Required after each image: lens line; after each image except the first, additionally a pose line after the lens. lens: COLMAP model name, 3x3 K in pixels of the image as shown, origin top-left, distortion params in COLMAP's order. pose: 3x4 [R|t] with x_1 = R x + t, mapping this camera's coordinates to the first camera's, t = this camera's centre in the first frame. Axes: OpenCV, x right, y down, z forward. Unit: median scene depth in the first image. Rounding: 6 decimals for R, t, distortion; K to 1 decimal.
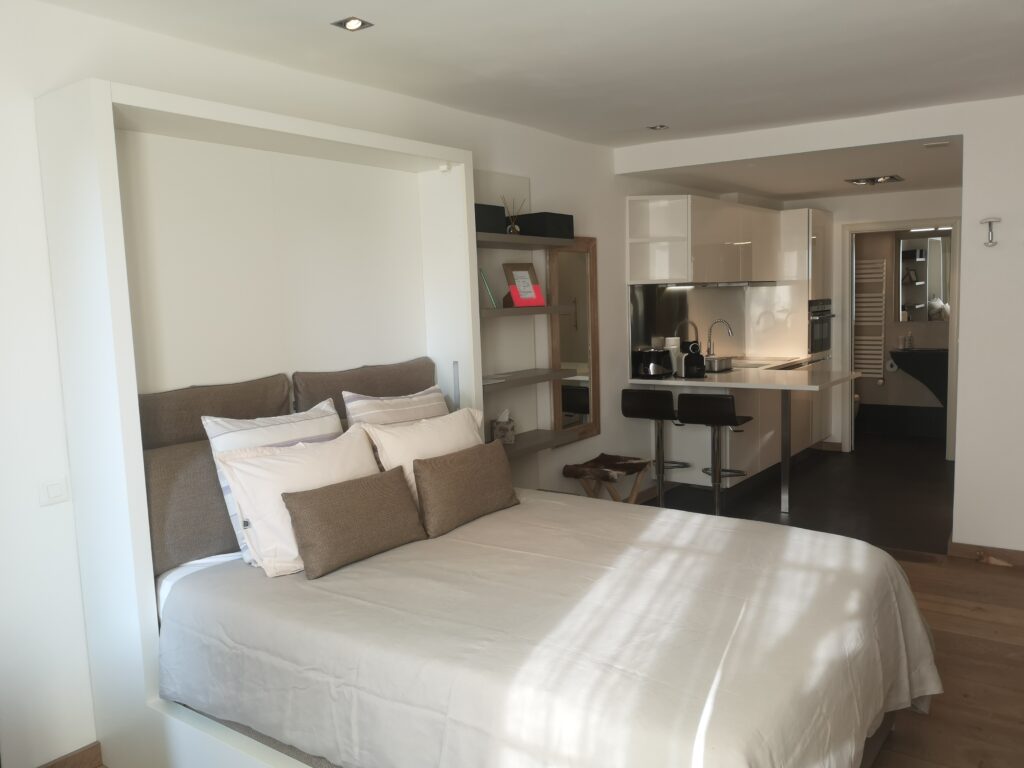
lens RADIAL K [[832.2, 0, 512.8], [0, 832.2, 387.1], [0, 0, 1]] dist [-0.018675, -0.005864]
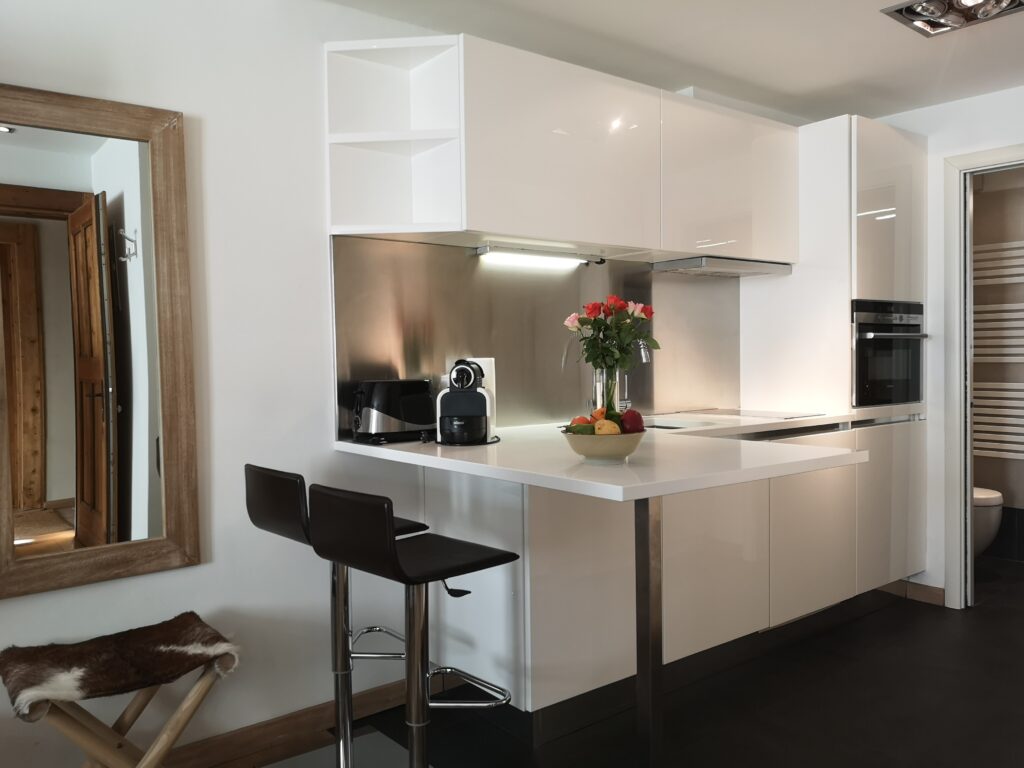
lens RADIAL K [[832.2, 0, 510.8], [0, 832.2, 377.5], [0, 0, 1]] dist [-0.018675, -0.005864]
pose [[0.966932, 0.031515, -0.253079, 0.284051], [-0.049598, 0.996626, -0.065391, -0.016035], [0.250165, 0.075781, 0.965233, 0.473012]]
